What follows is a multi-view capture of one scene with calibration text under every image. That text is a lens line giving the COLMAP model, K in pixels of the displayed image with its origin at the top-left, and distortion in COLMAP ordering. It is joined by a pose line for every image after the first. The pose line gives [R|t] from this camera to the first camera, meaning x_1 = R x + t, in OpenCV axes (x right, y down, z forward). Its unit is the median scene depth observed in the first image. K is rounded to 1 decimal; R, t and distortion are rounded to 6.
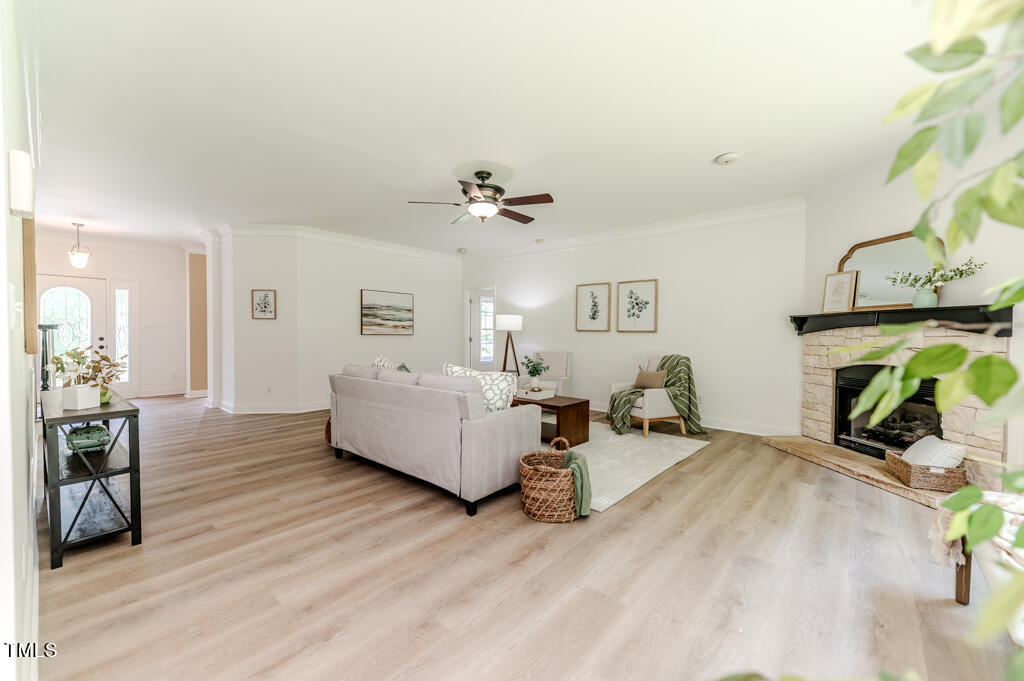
lens RADIAL K [[402.4, 0, 510.8], [0, 402.4, 342.1], [0, 0, 1]] dist [0.011224, -0.000572]
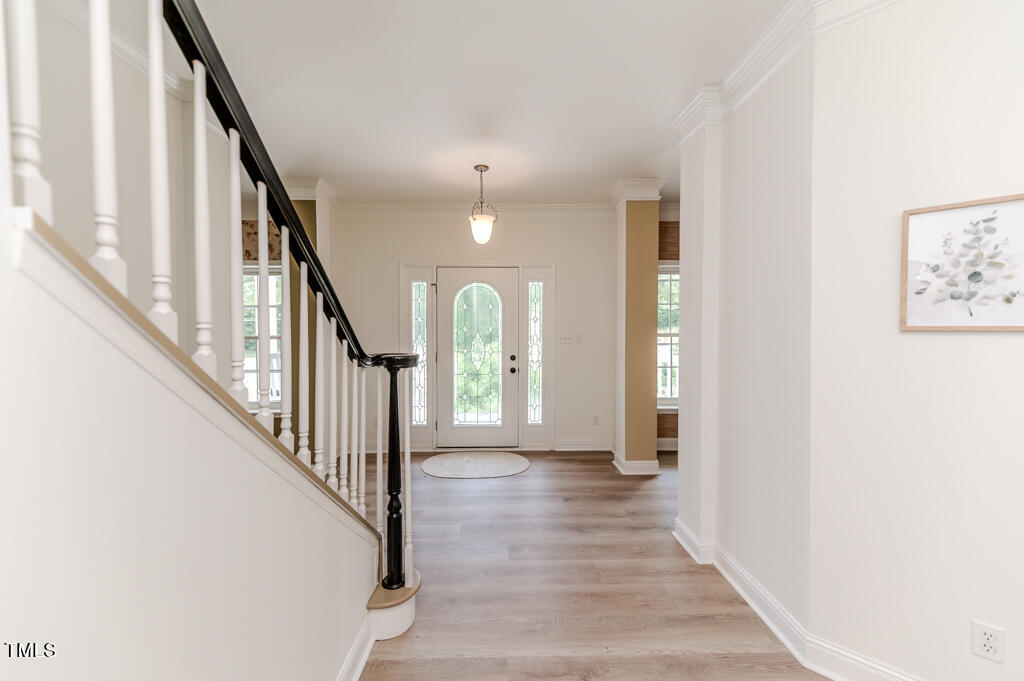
lens RADIAL K [[402.4, 0, 510.0], [0, 402.4, 341.7], [0, 0, 1]] dist [0.011224, -0.000572]
pose [[0.667746, 0.018245, -0.744166, -0.614370], [-0.007658, 0.999815, 0.017641, -0.053463], [0.744350, -0.006081, 0.667762, 0.656769]]
